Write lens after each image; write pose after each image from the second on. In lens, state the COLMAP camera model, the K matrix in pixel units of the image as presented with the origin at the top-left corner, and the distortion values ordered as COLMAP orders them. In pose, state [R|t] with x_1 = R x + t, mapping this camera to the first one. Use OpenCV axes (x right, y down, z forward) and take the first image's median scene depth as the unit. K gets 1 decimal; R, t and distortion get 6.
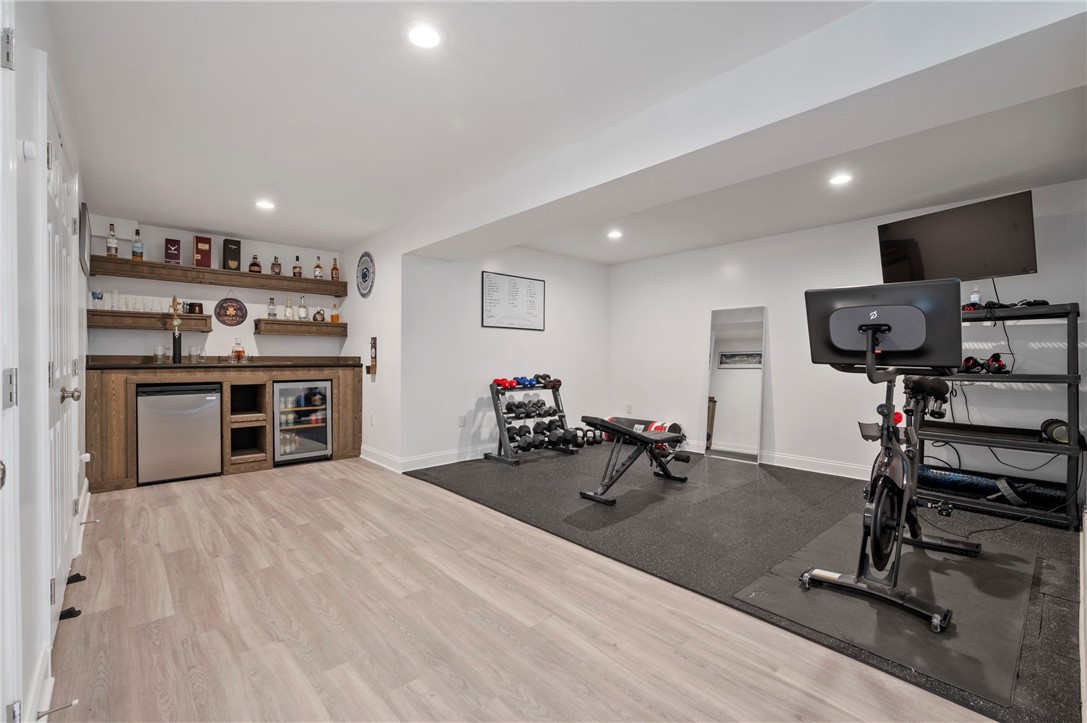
lens RADIAL K [[479.5, 0, 542.7], [0, 479.5, 362.9], [0, 0, 1]] dist [-0.002316, -0.000382]
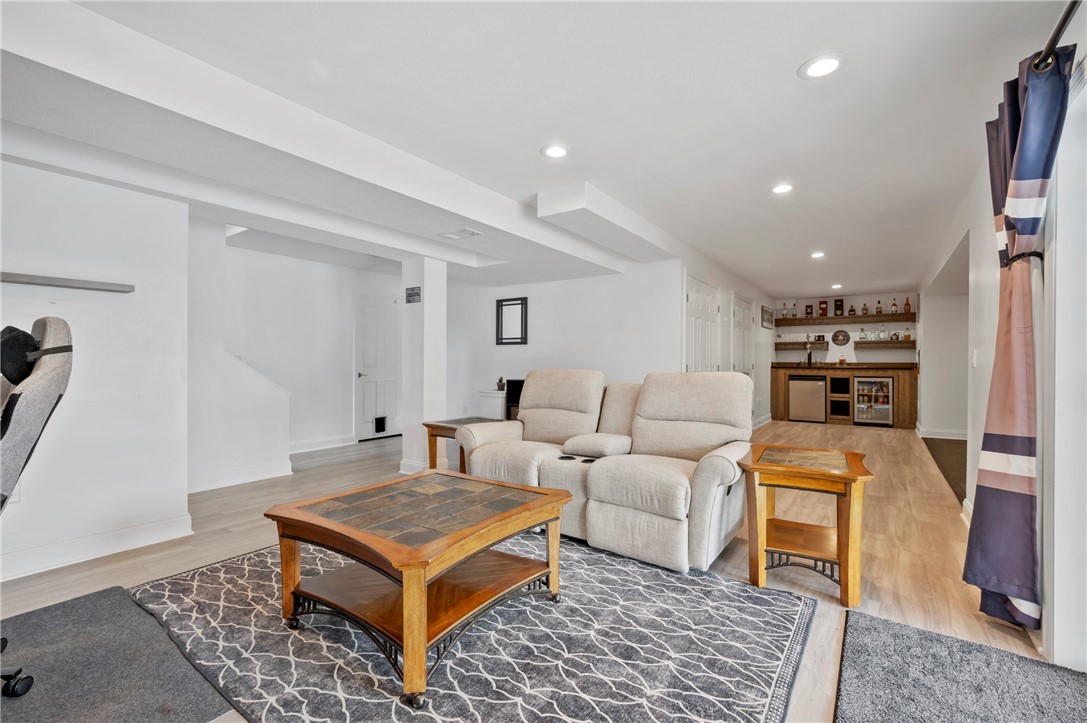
lens RADIAL K [[469.9, 0, 542.8], [0, 469.9, 362.6], [0, 0, 1]] dist [0.000026, 0.000087]
pose [[0.193816, -0.001169, -0.981037, 0.925308], [-0.012121, 0.999920, -0.003586, 0.006769], [0.980963, 0.012586, 0.193787, -0.474104]]
